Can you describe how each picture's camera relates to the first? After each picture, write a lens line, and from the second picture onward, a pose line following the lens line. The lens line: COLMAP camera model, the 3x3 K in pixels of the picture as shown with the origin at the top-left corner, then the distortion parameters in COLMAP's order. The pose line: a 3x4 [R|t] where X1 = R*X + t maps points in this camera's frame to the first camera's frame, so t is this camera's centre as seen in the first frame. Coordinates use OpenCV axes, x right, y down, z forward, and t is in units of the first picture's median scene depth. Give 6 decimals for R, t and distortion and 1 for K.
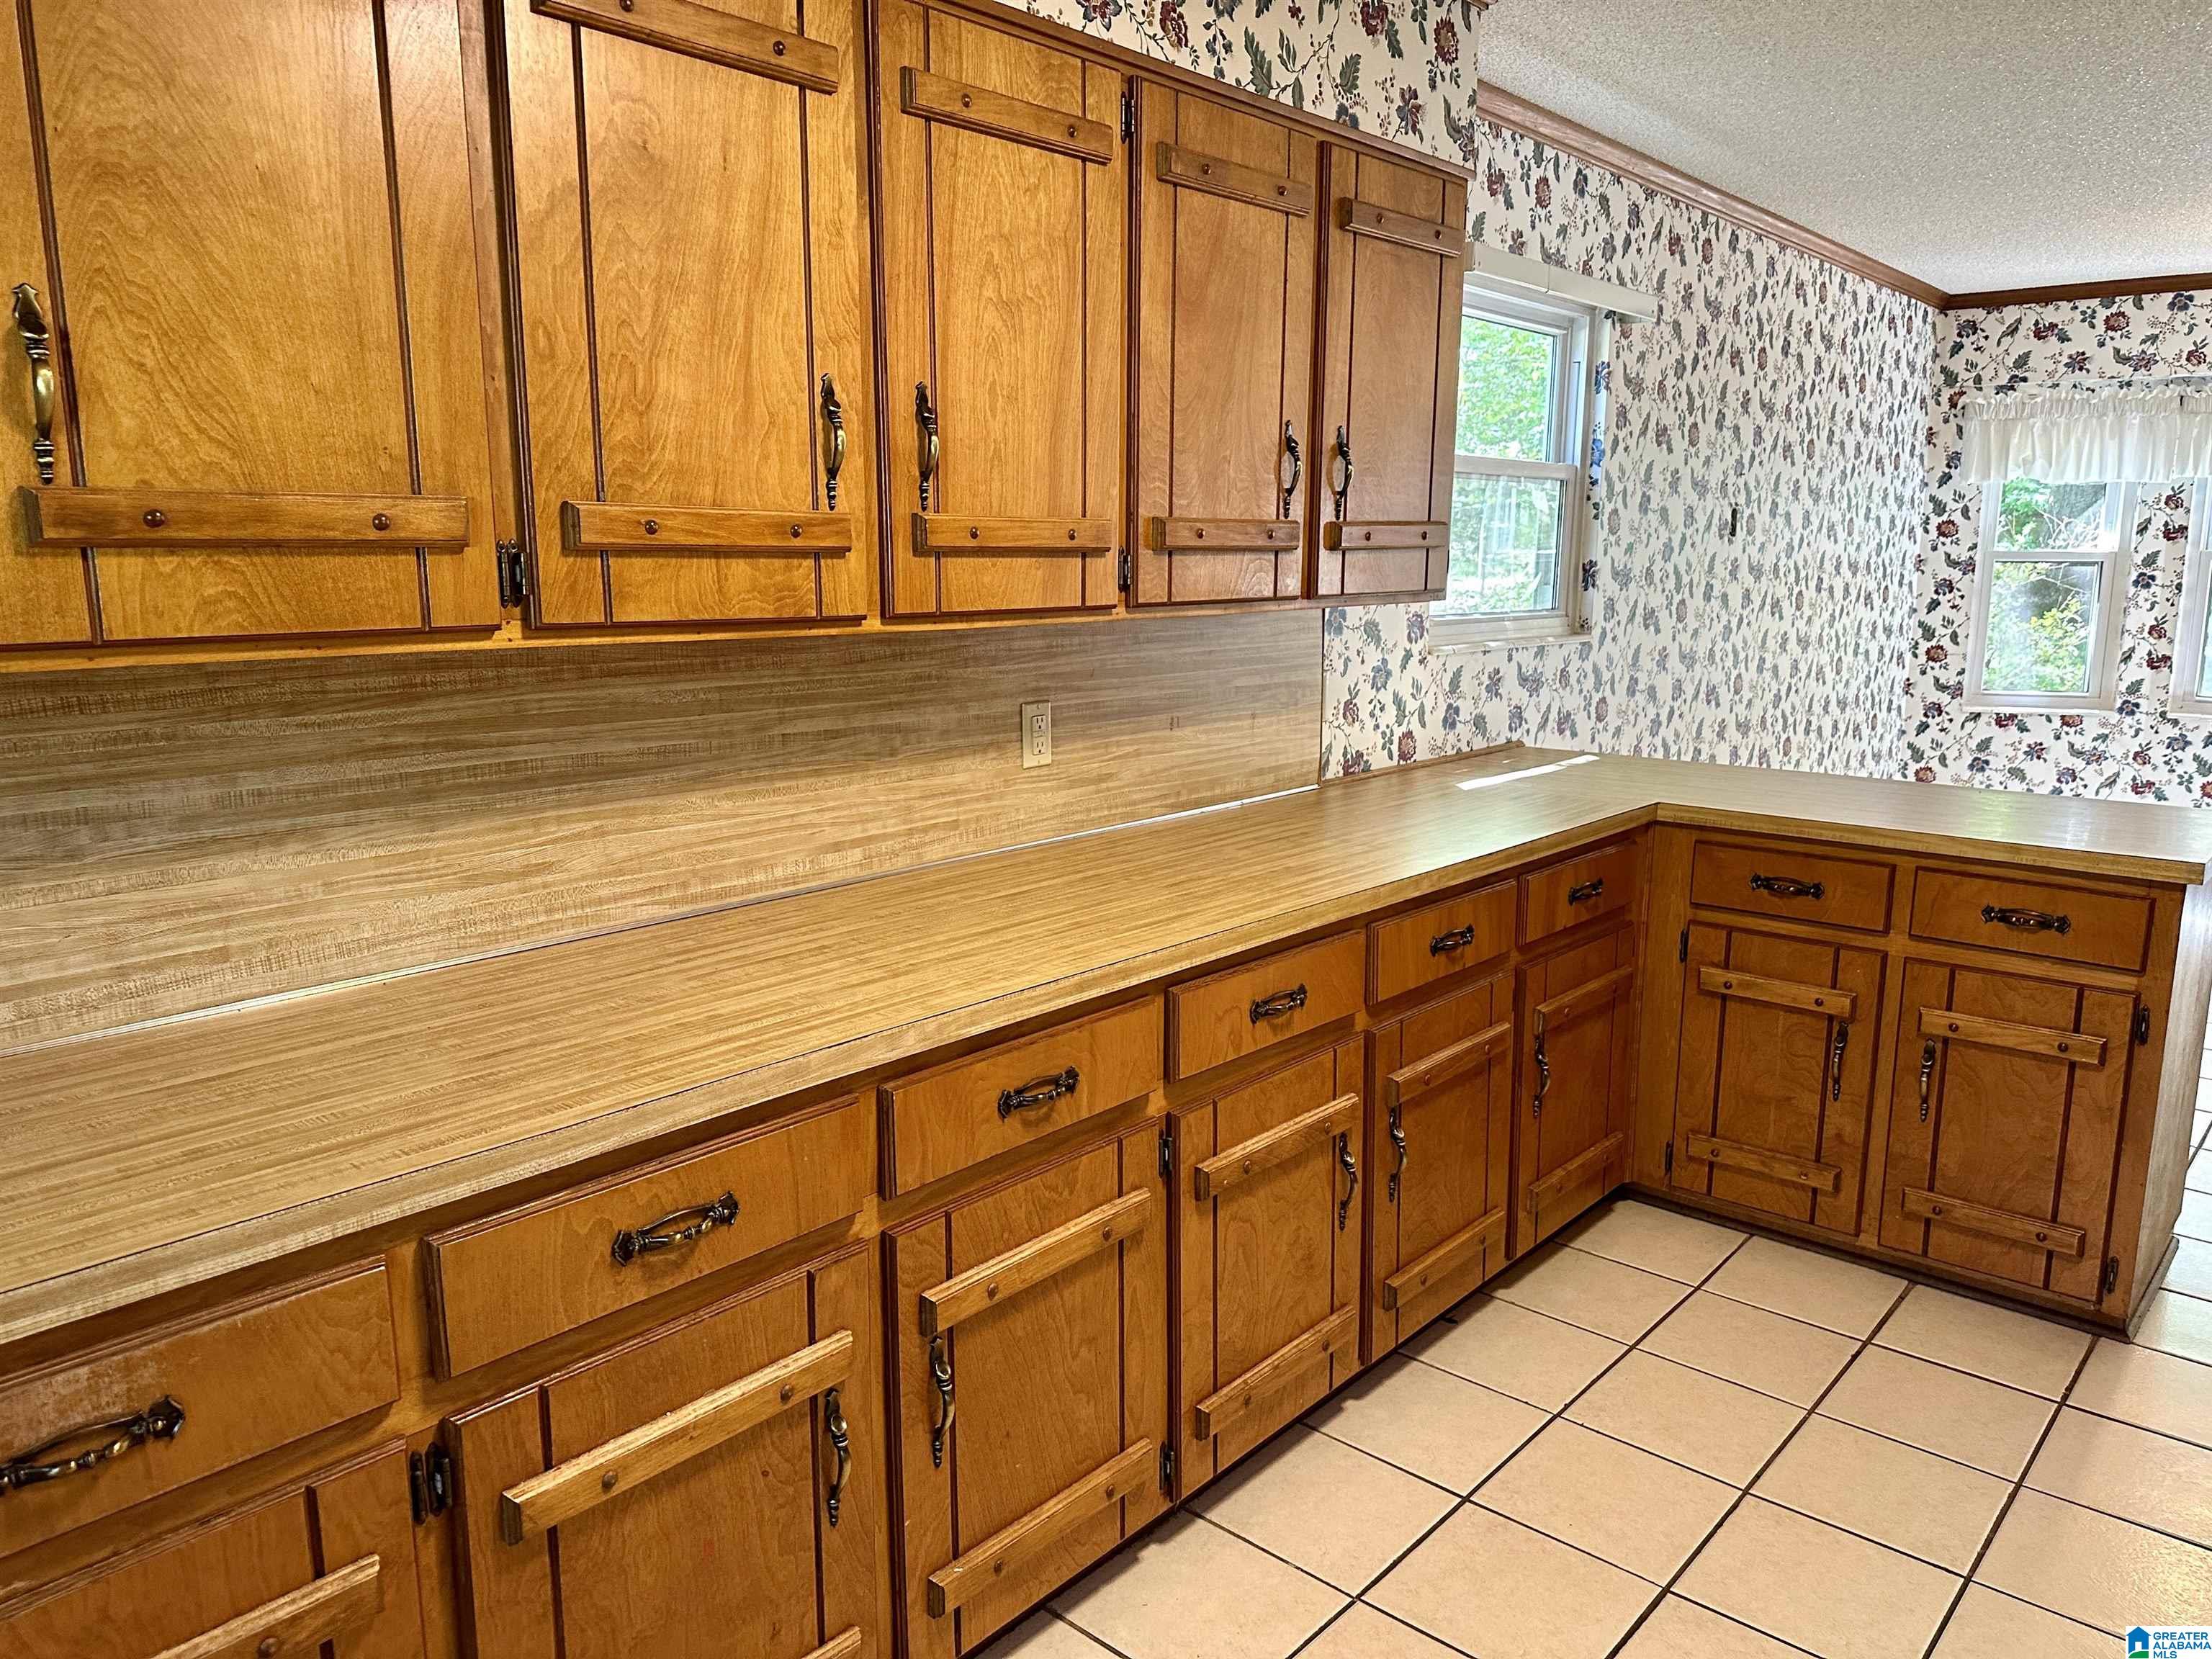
lens RADIAL K [[1559.0, 0, 1093.4], [0, 1559.0, 861.0], [0, 0, 1]] dist [0.046525, -0.052852]
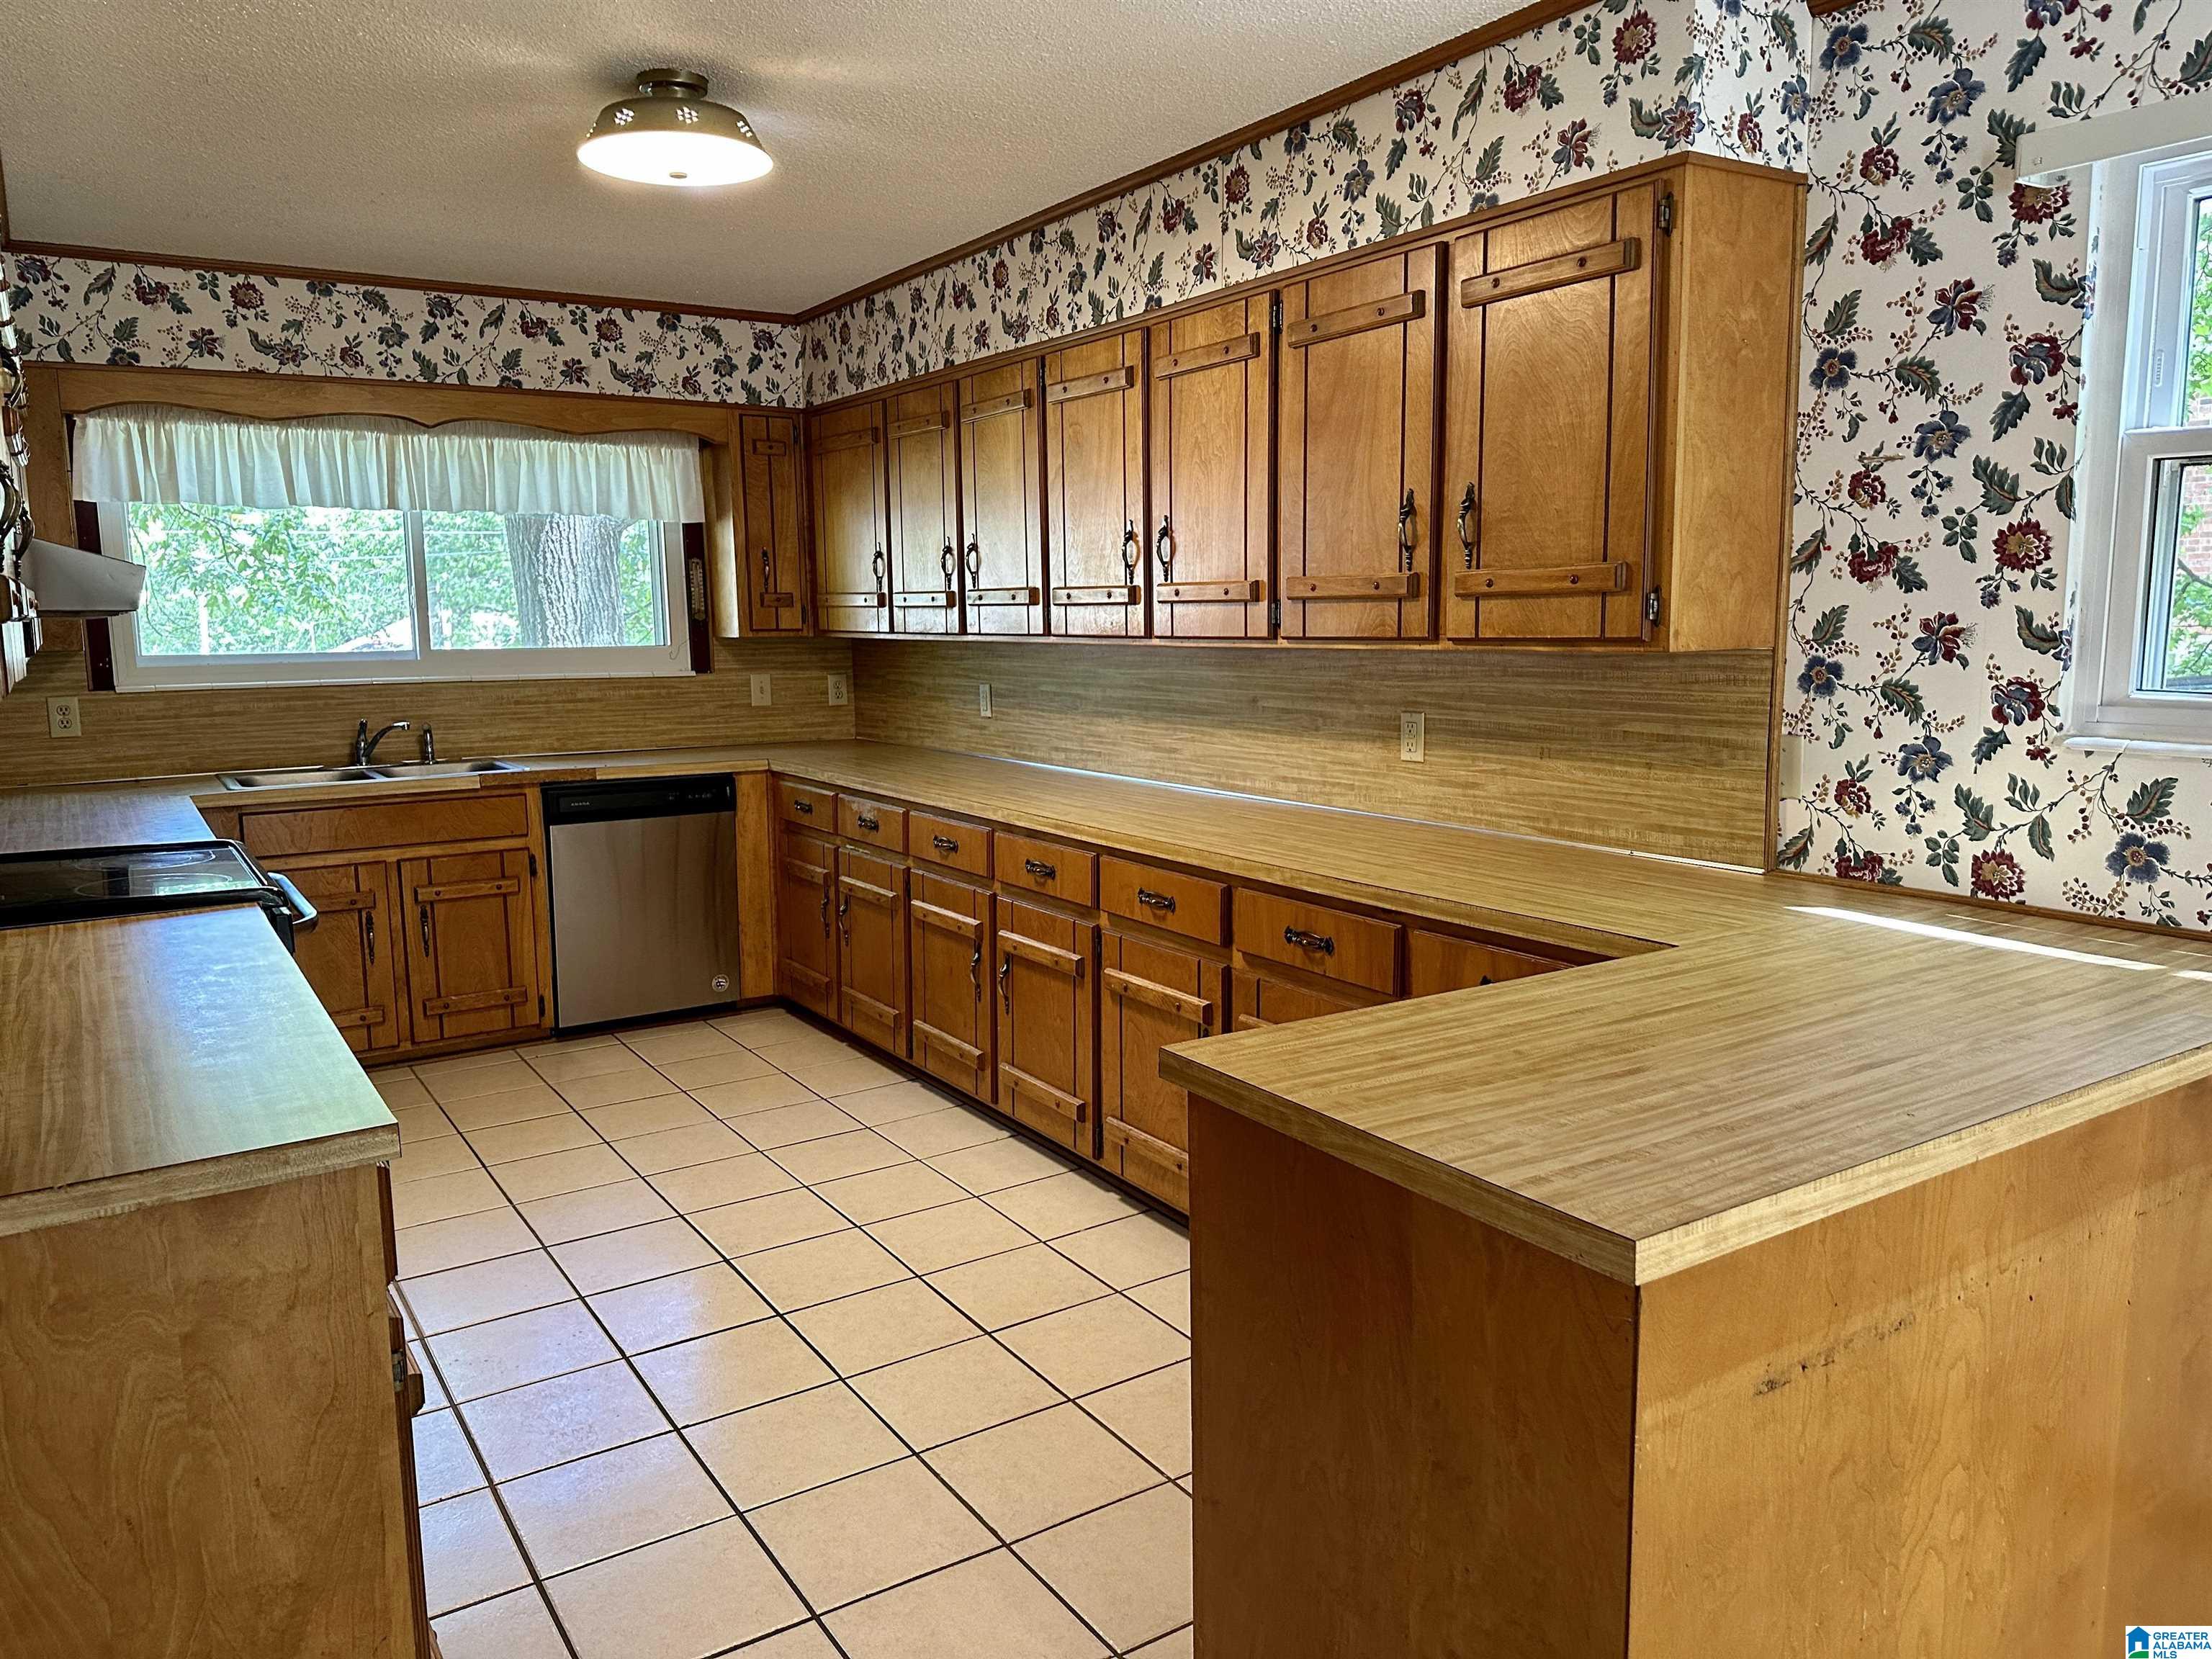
lens RADIAL K [[1559.0, 0, 1096.0], [0, 1559.0, 819.7], [0, 0, 1]] dist [0.046525, -0.052852]
pose [[-0.965478, -0.028583, 0.258914, -0.290120], [0.055299, 0.948816, 0.310950, -0.368601], [-0.254549, 0.314533, -0.914480, 1.915672]]
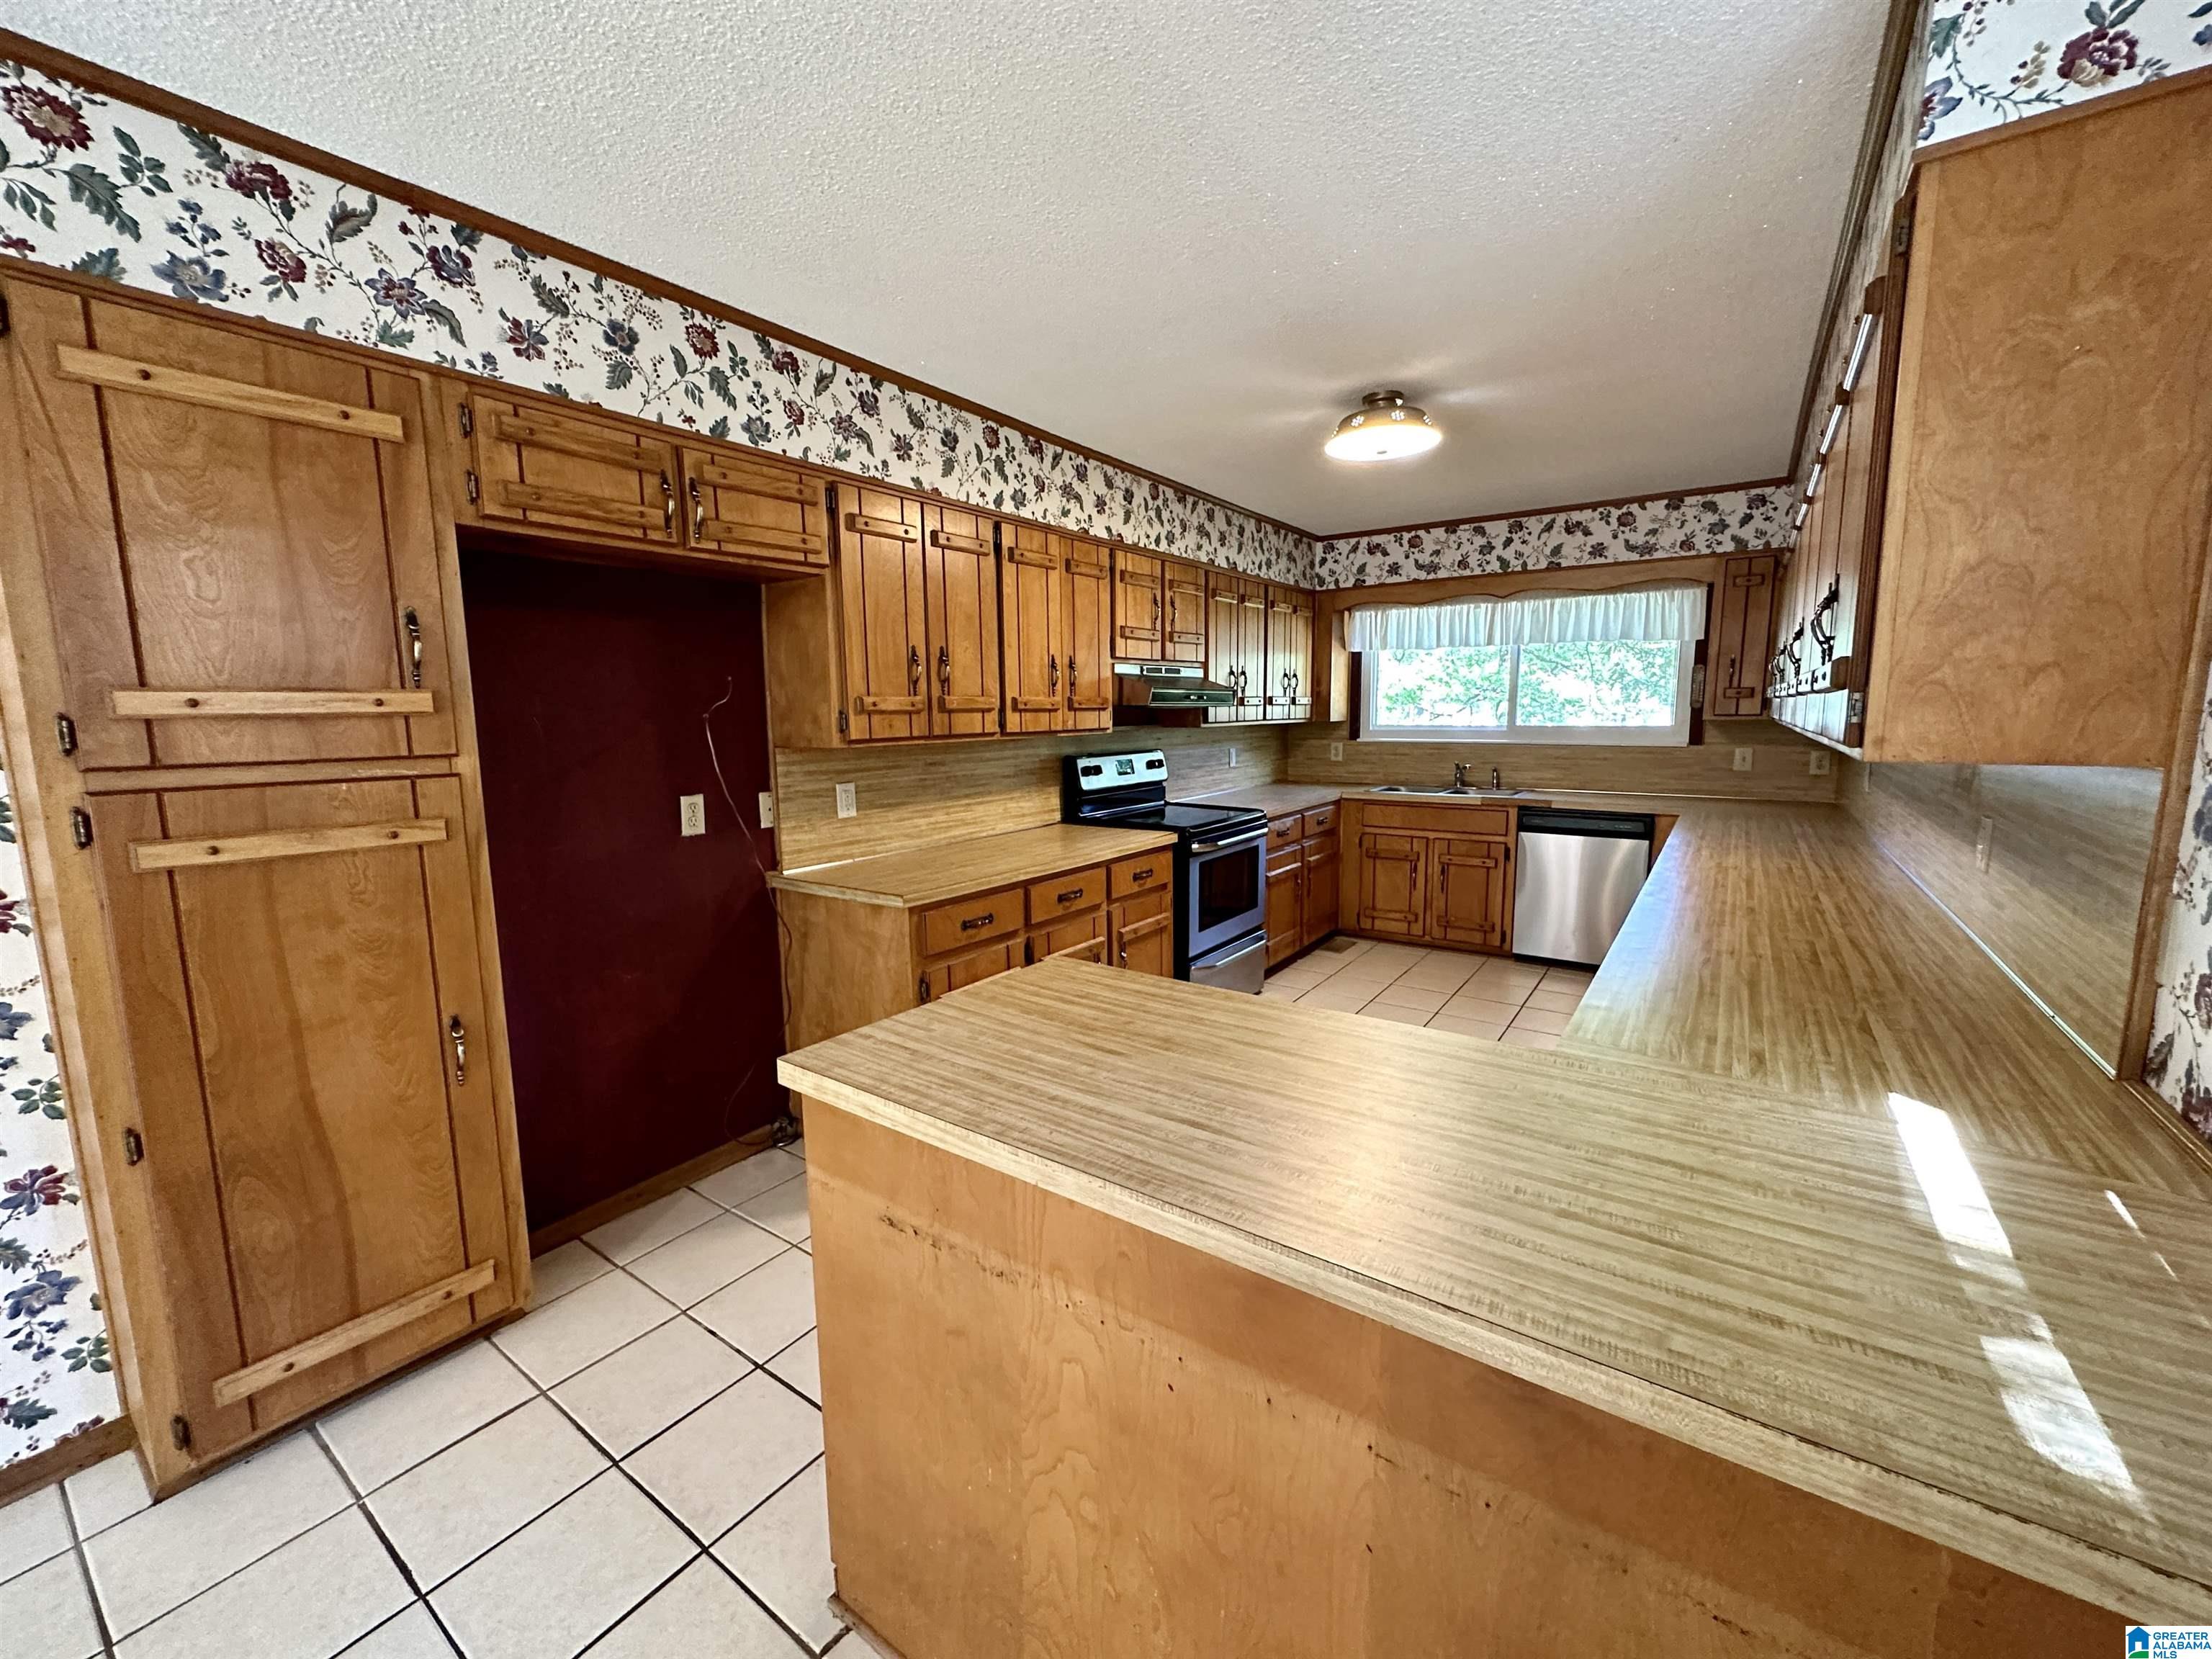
lens RADIAL K [[882.6, 0, 1105.2], [0, 882.6, 841.9], [0, 0, 1]] dist [-0.005577, 0.001471]
pose [[-0.111001, -0.151735, 0.982169, -1.108863], [0.195204, 0.965696, 0.171251, -0.197368], [-0.974461, 0.210732, -0.077573, 0.981294]]
